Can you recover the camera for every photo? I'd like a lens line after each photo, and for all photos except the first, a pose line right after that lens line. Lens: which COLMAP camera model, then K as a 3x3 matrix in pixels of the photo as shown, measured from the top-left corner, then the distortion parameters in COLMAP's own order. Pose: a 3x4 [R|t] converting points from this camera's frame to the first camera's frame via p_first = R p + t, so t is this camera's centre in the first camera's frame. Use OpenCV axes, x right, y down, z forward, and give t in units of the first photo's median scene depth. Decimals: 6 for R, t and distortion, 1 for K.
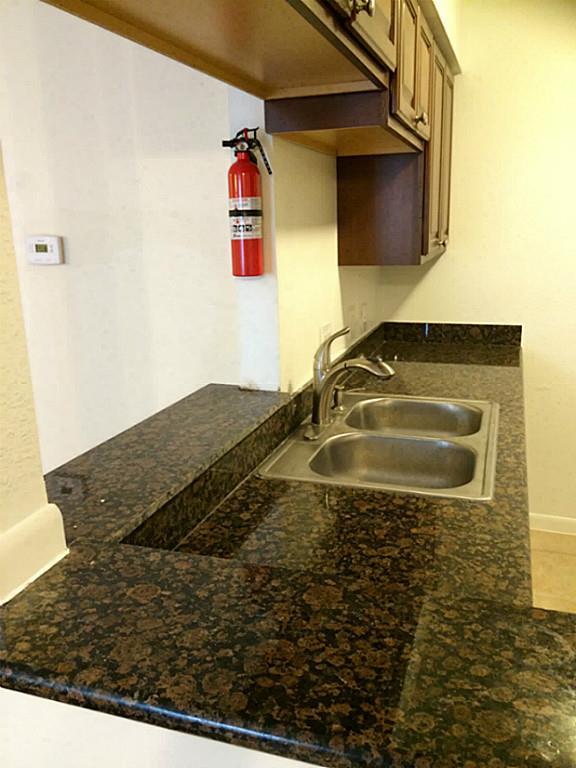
lens RADIAL K [[654.1, 0, 288.0], [0, 654.1, 384.0], [0, 0, 1]] dist [0.013658, 0.004898]
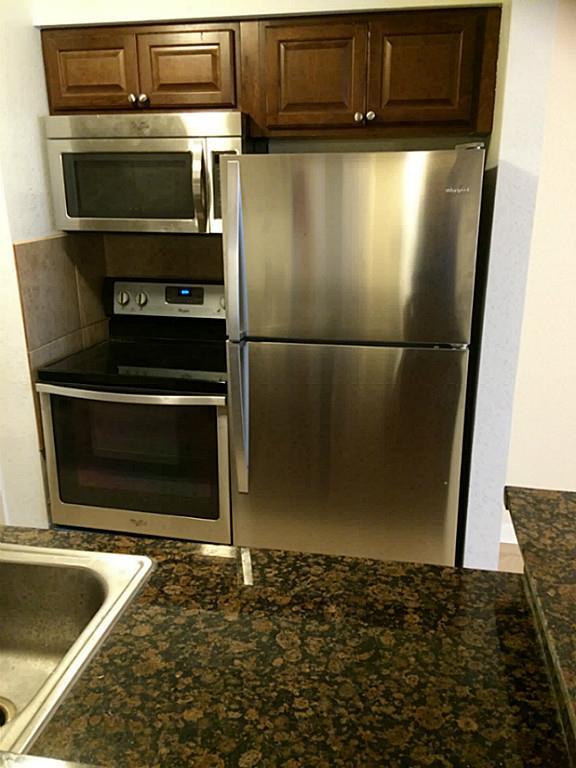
lens RADIAL K [[654.1, 0, 288.0], [0, 654.1, 384.0], [0, 0, 1]] dist [0.013658, 0.004898]
pose [[-0.130699, -0.285040, 0.949563, -0.483273], [0.256466, 0.915457, 0.310103, -0.261649], [-0.957676, 0.284061, -0.046546, 0.872165]]
